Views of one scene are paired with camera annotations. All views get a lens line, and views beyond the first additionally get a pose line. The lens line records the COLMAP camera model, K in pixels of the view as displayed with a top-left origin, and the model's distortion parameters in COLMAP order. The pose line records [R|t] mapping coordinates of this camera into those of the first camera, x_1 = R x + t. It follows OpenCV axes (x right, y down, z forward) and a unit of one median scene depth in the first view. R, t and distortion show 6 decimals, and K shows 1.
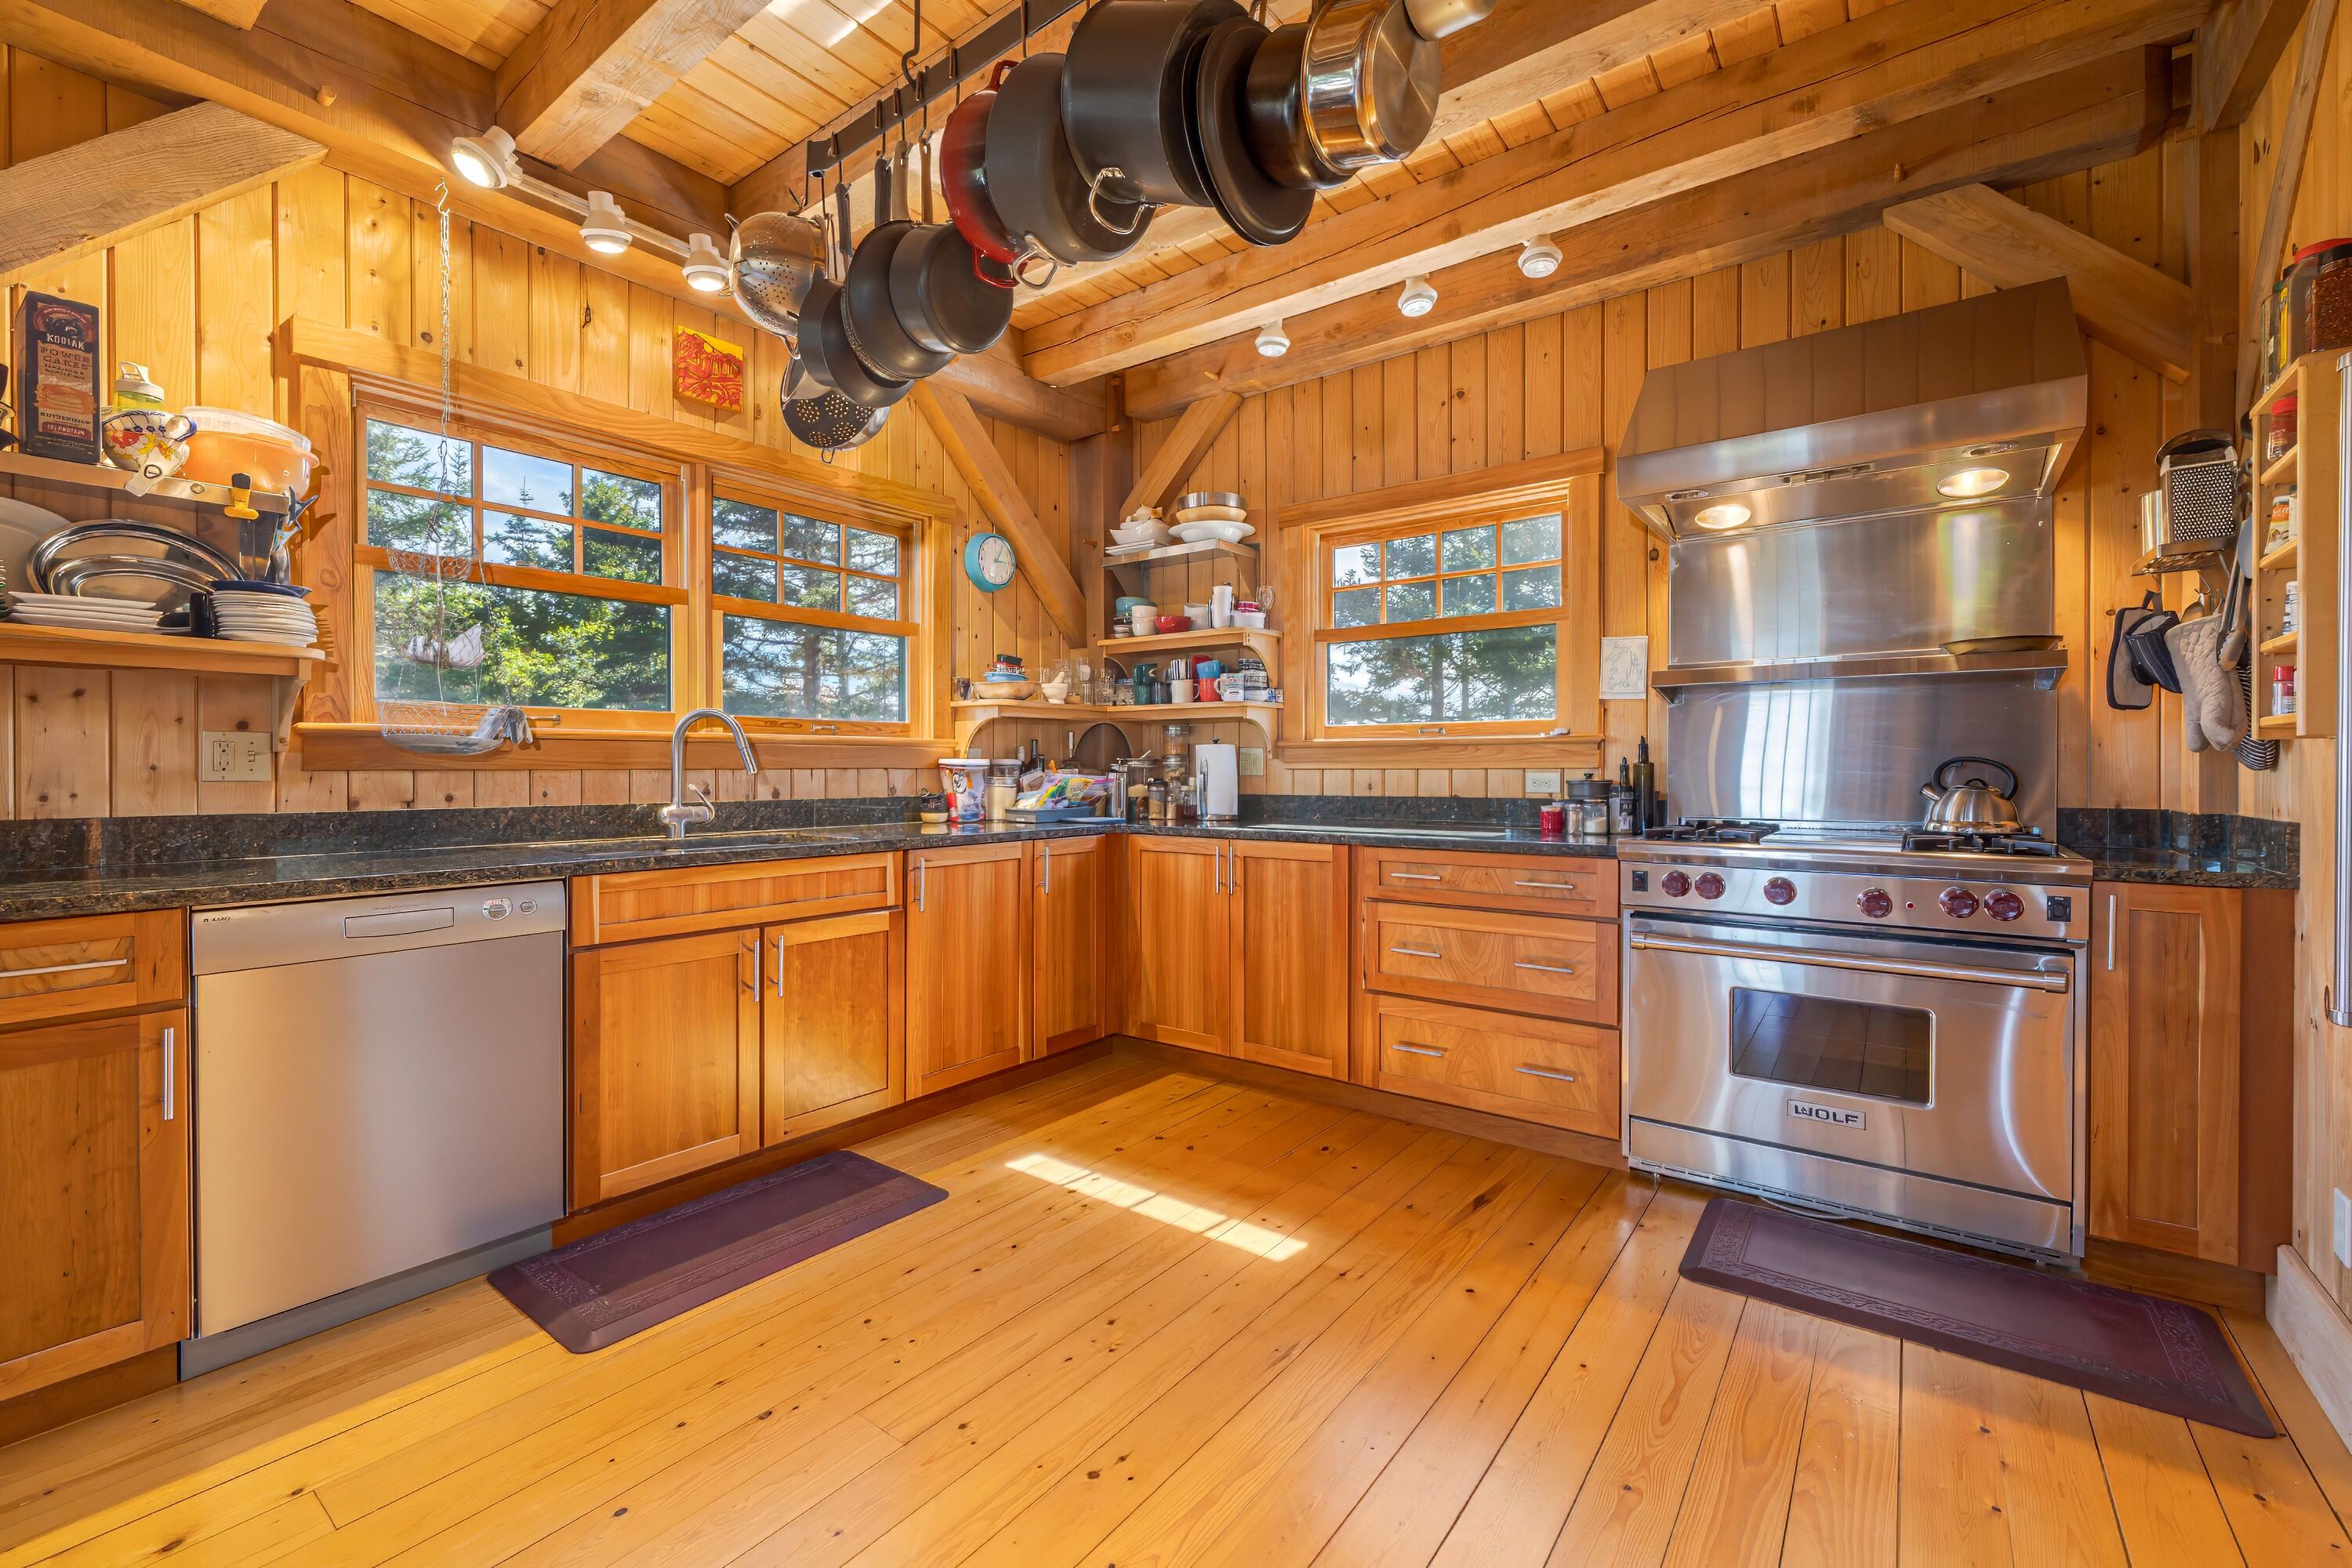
lens RADIAL K [[998.3, 0, 1176.0], [0, 998.3, 784.0], [0, 0, 1]] dist [0.000160, -0.000044]
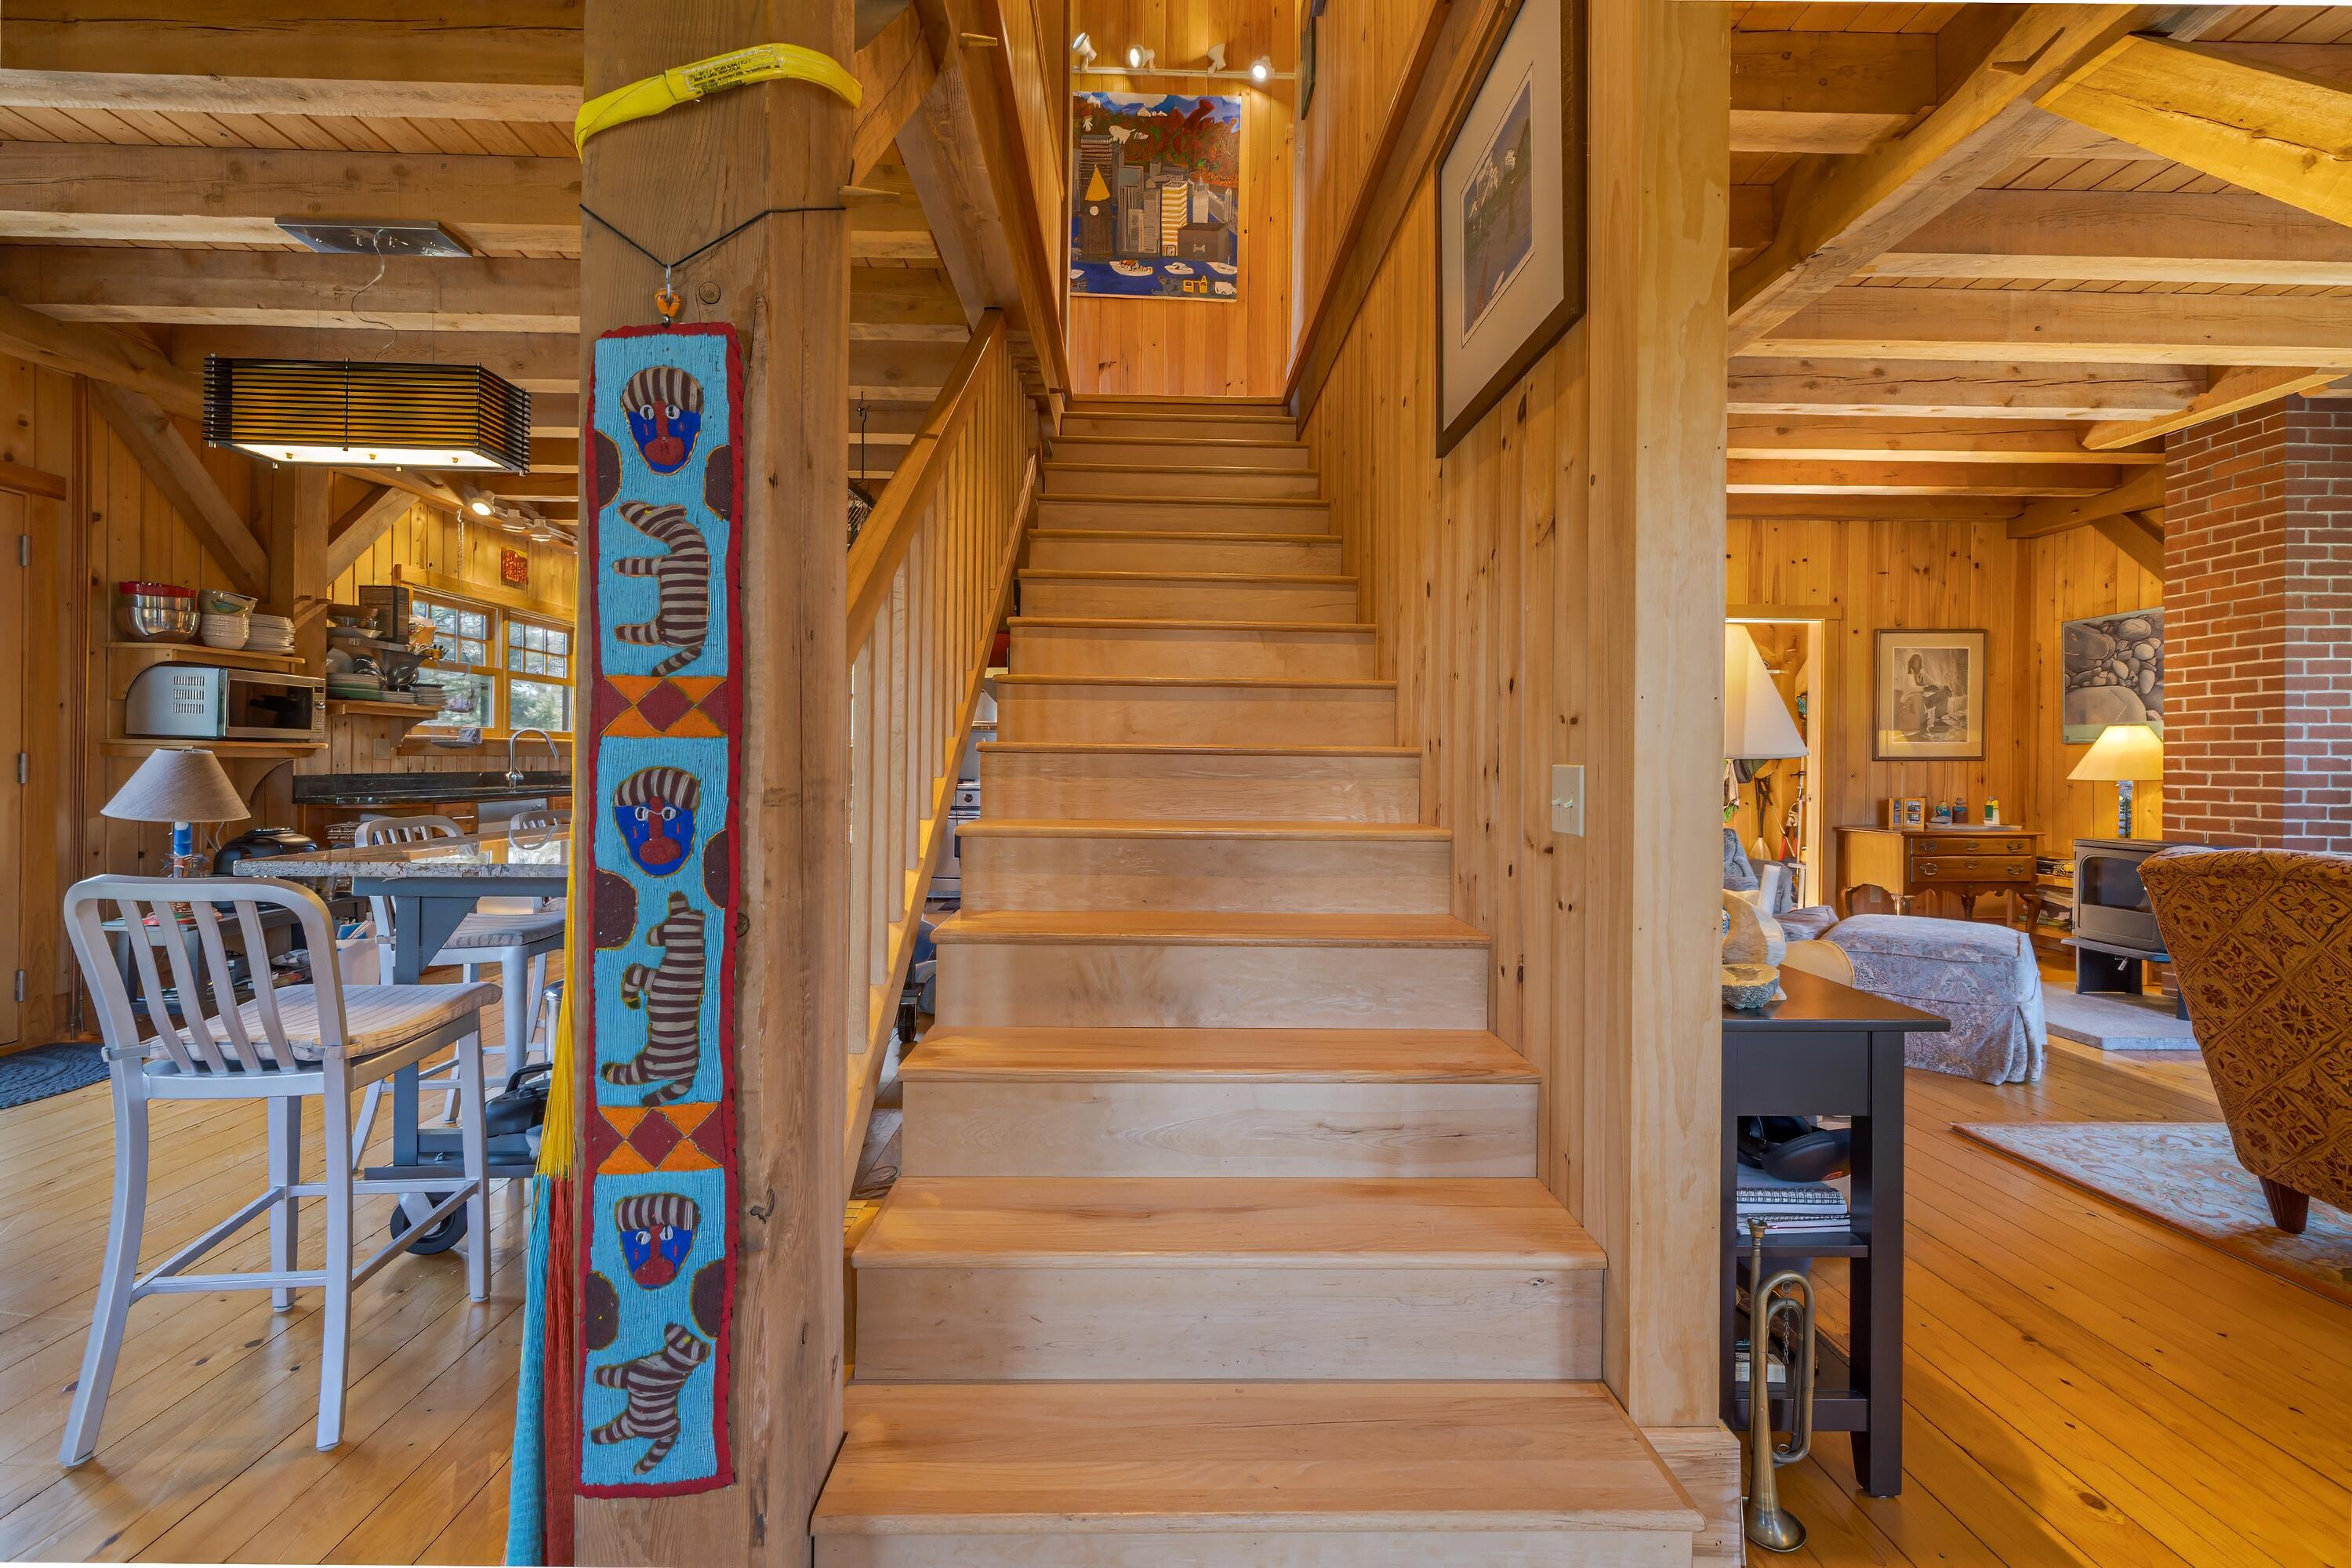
lens RADIAL K [[998.3, 0, 1176.0], [0, 998.3, 784.0], [0, 0, 1]] dist [0.000160, -0.000044]
pose [[0.784718, -0.002665, 0.619847, -0.293704], [-0.007135, 0.999886, 0.013331, 0.003266], [-0.619812, -0.014883, 0.784610, -0.654380]]
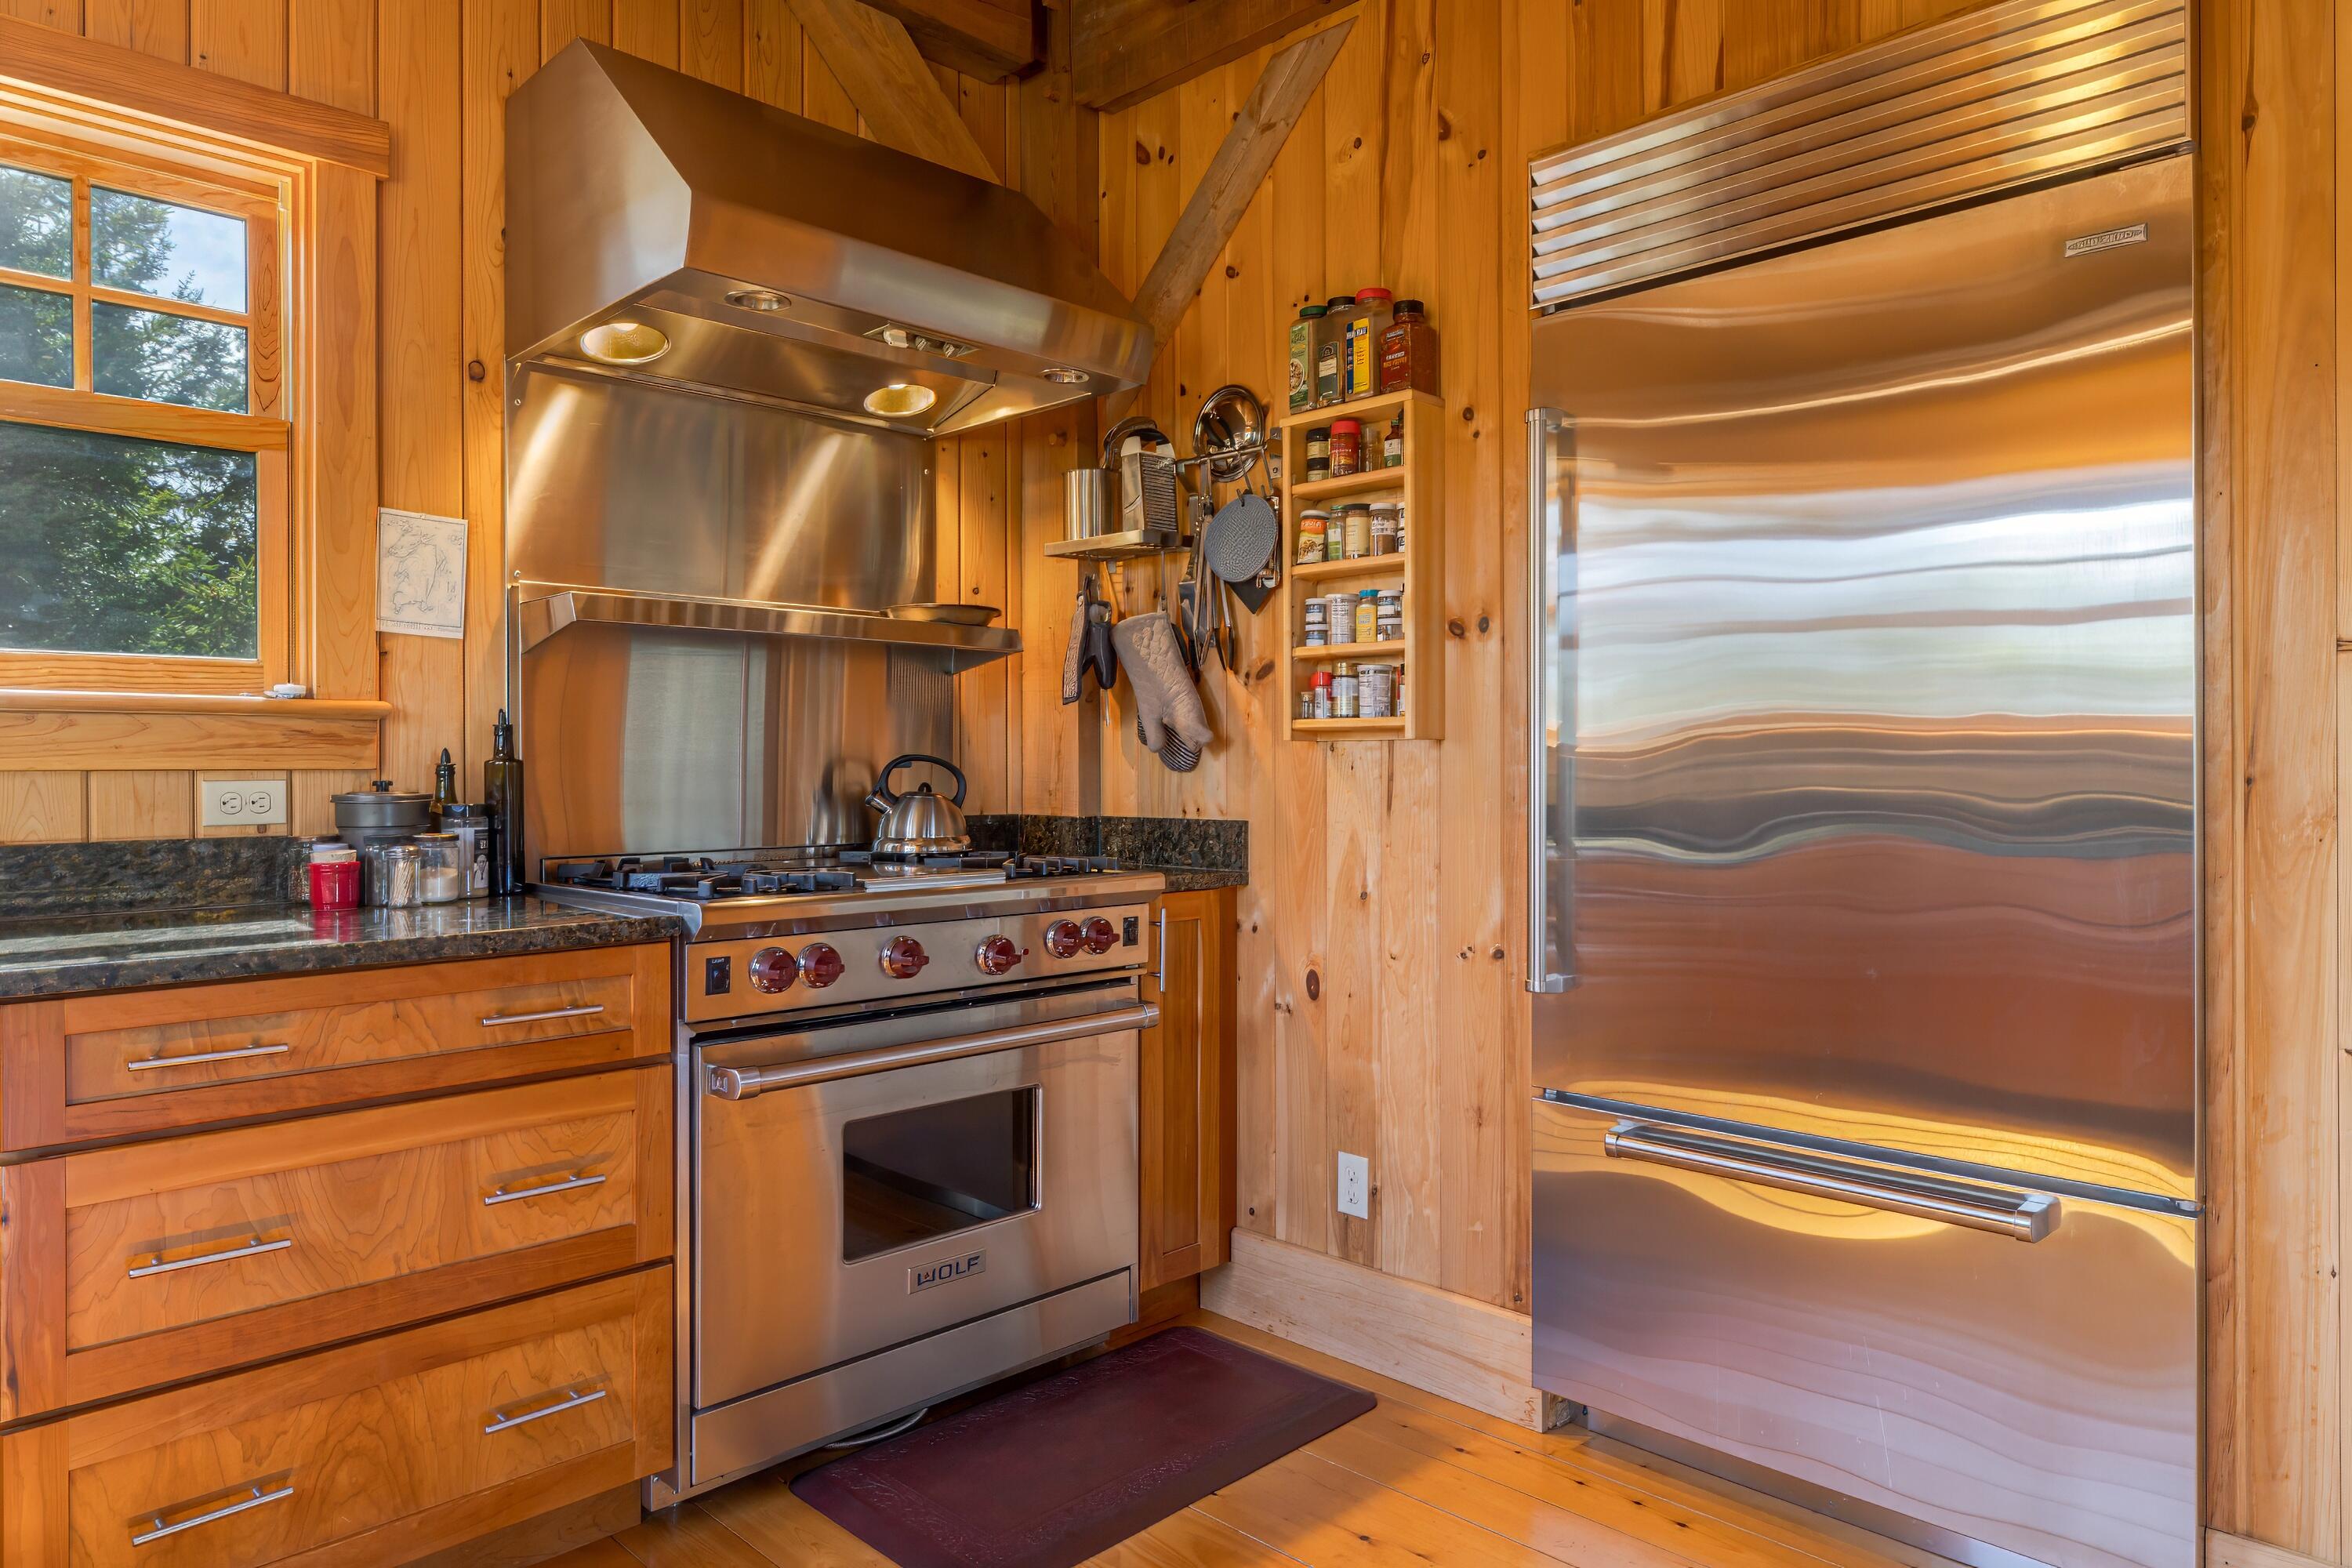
lens RADIAL K [[1440.2, 0, 1176.0], [0, 1440.2, 784.0], [0, 0, 1]] dist [-0.007359, 0.005887]
pose [[0.141126, -0.011731, 0.989922, -0.293418], [0.016512, 0.999819, 0.009495, -0.012228], [-0.989854, 0.015006, 0.141294, 0.663142]]
